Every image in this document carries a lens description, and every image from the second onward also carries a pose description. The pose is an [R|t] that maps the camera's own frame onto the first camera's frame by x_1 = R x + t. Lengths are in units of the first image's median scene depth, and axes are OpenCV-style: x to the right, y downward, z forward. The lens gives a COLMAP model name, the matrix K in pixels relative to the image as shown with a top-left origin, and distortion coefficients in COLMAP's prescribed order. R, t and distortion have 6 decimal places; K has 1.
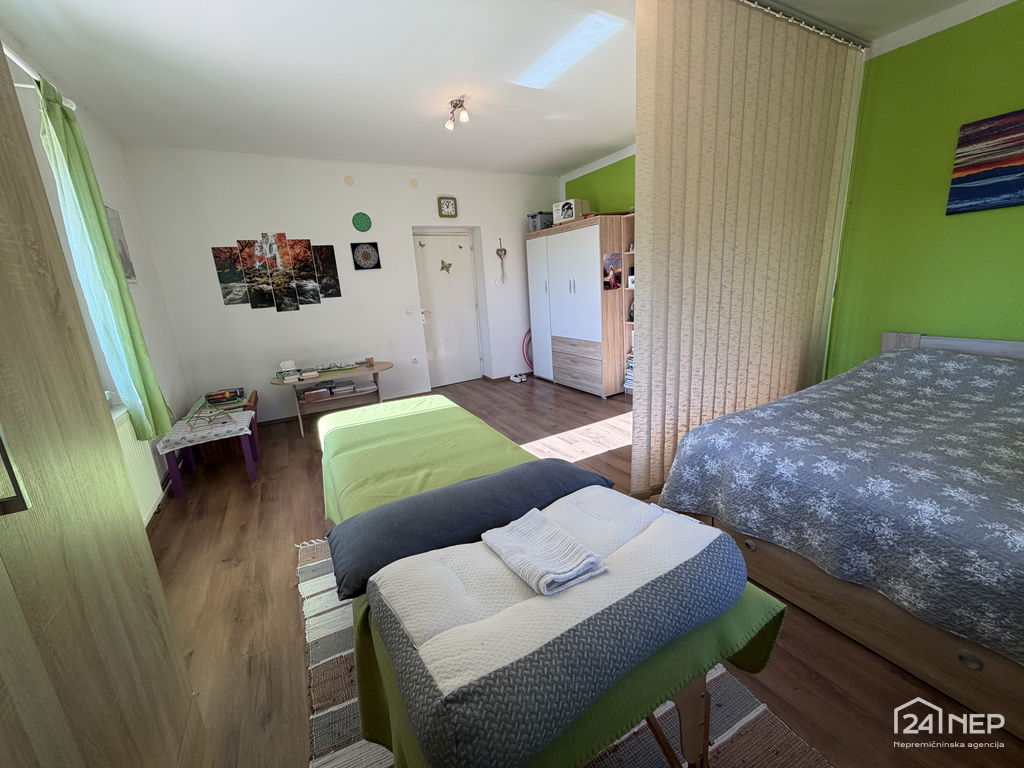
lens RADIAL K [[409.4, 0, 508.7], [0, 409.4, 382.7], [0, 0, 1]] dist [-0.000054, 0.000055]
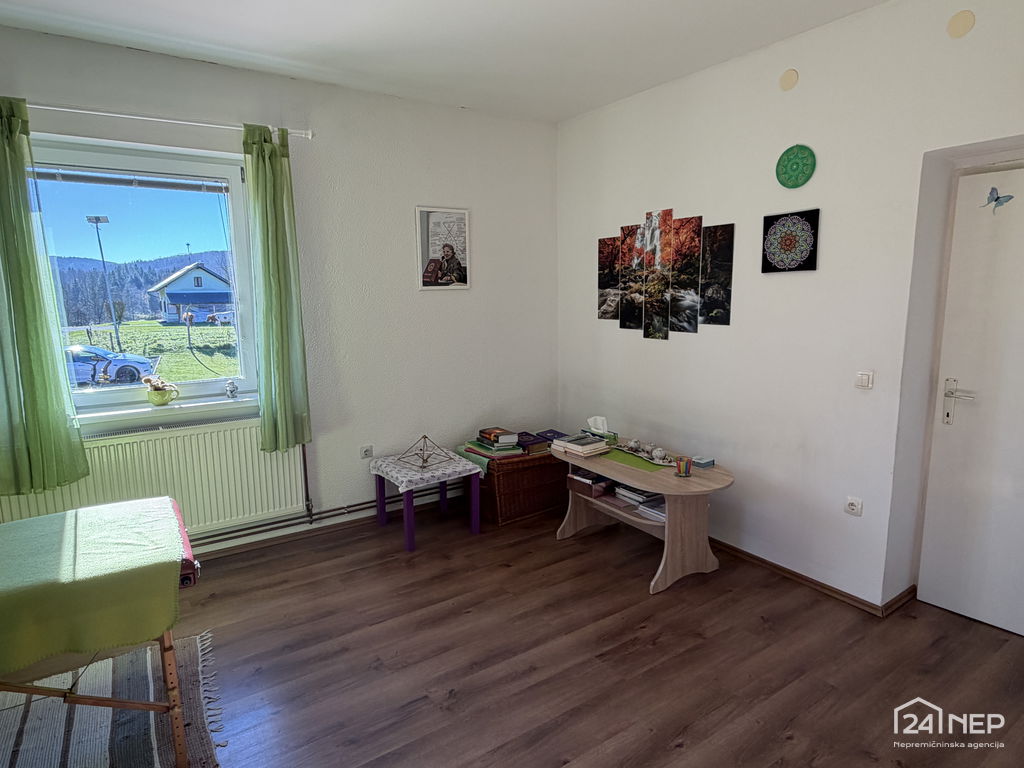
lens RADIAL K [[596.9, 0, 512.6], [0, 596.9, 382.0], [0, 0, 1]] dist [-0.005878, -0.000502]
pose [[0.083711, 0.214109, -0.973216, 0.306140], [-0.233287, 0.953714, 0.189752, -0.234890], [0.968798, 0.211155, 0.129785, 0.710763]]
